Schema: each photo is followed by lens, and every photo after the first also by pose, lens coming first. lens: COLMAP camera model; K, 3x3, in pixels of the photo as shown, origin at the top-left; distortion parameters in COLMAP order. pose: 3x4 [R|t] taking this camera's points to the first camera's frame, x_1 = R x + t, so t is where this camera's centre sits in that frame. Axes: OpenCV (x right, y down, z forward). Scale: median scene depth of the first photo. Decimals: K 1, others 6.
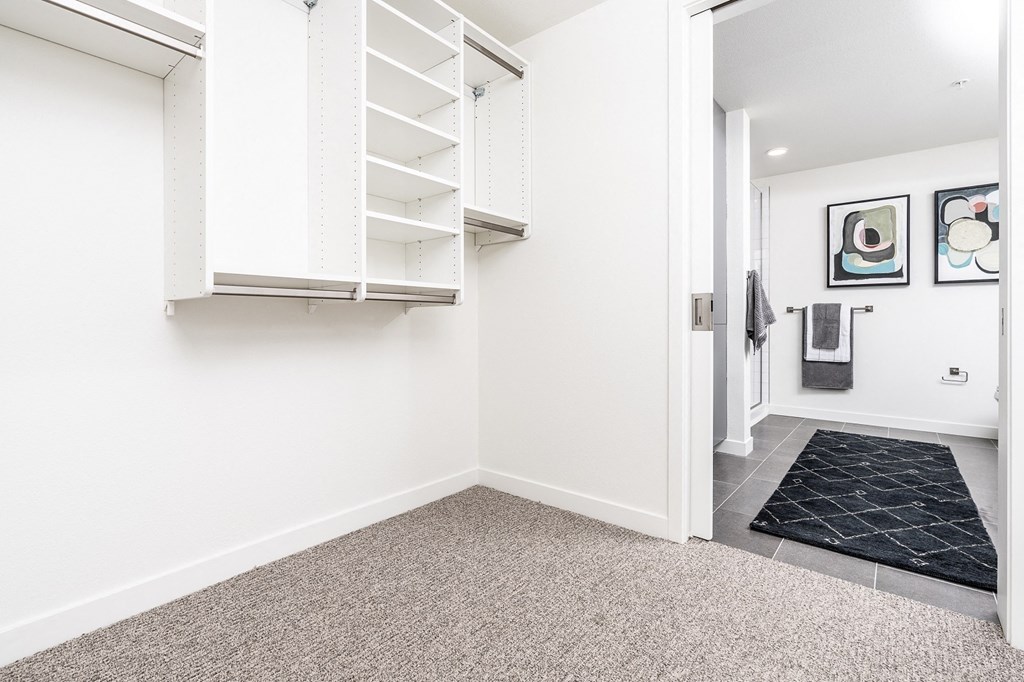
lens RADIAL K [[465.8, 0, 514.4], [0, 465.8, 318.8], [0, 0, 1]] dist [0.000020, 0.000118]
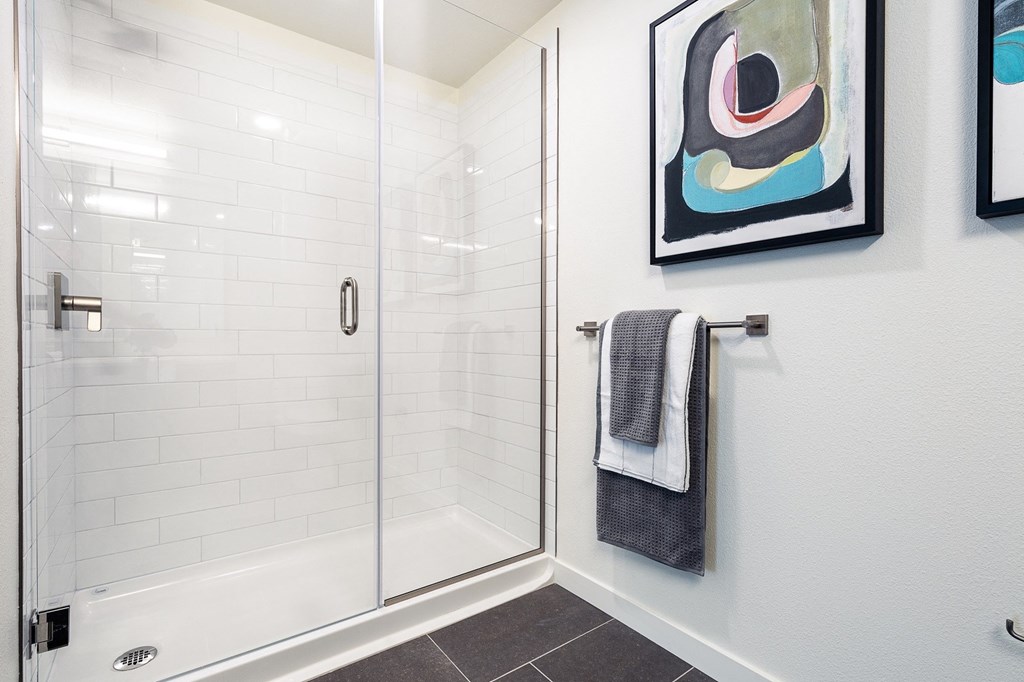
lens RADIAL K [[462.3, 0, 512.0], [0, 462.3, 341.0], [0, 0, 1]] dist [0.000554, 0.000265]
pose [[0.964963, 0.003421, -0.262365, 0.700291], [-0.001200, 0.999962, 0.008625, -0.013934], [0.262385, -0.008008, 0.964930, 0.677736]]
